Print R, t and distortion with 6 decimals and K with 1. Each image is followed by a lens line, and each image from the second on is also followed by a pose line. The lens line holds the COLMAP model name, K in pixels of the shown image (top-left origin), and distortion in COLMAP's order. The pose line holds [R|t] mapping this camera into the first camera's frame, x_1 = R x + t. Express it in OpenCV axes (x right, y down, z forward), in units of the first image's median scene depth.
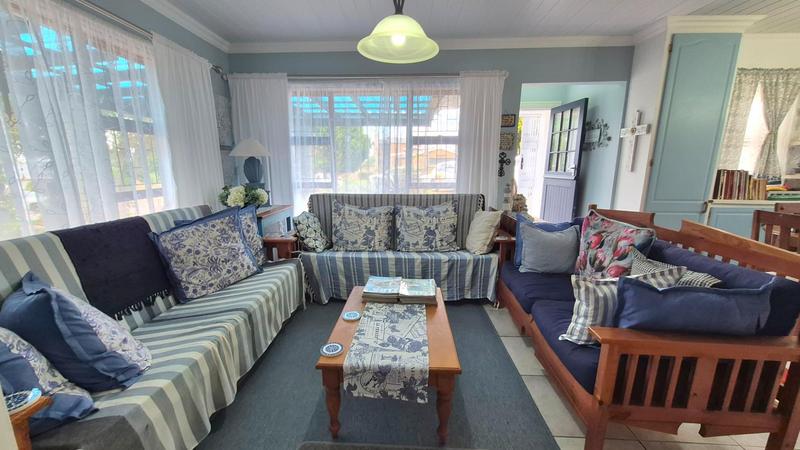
lens RADIAL K [[317.4, 0, 391.2], [0, 317.4, 231.5], [0, 0, 1]] dist [0.007751, -0.000292]
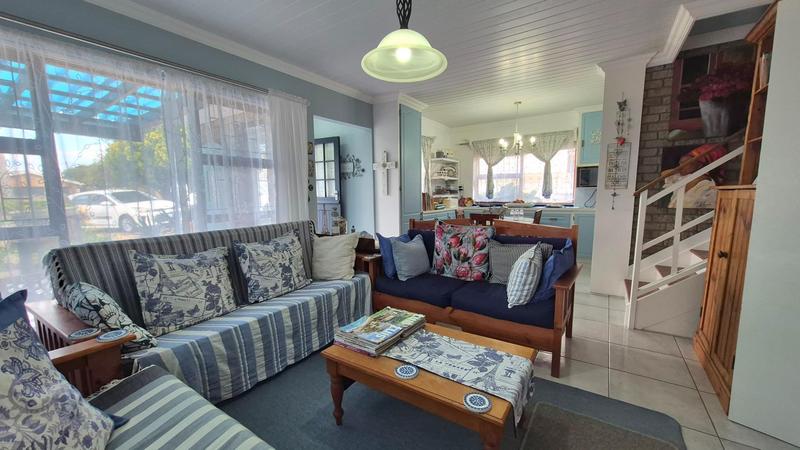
lens RADIAL K [[317.4, 0, 393.9], [0, 317.4, 231.5], [0, 0, 1]] dist [0.007751, -0.000292]
pose [[0.517538, -0.113630, 0.848082, -0.425899], [0.189679, 0.981719, 0.015785, -0.054087], [-0.834372, 0.152693, 0.529630, 0.300553]]
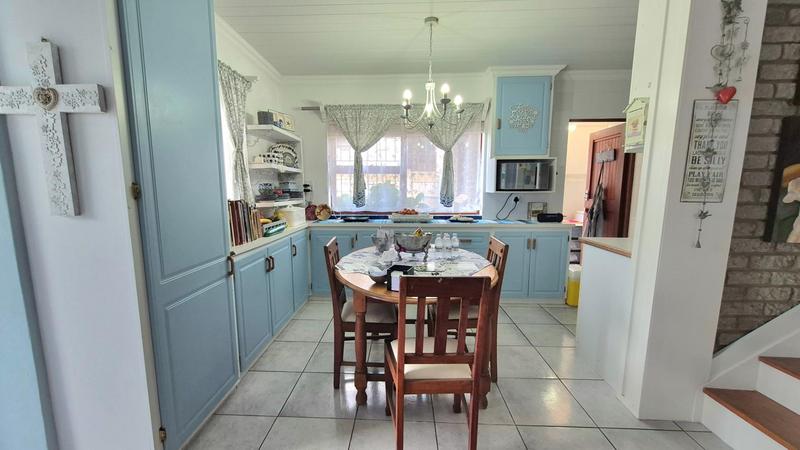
lens RADIAL K [[317.4, 0, 394.1], [0, 317.4, 228.0], [0, 0, 1]] dist [0.007751, -0.000292]
pose [[-0.010602, -0.127412, 0.991793, 0.419037], [0.202382, 0.971048, 0.126911, -0.157096], [-0.979249, 0.202067, 0.015491, 0.692080]]
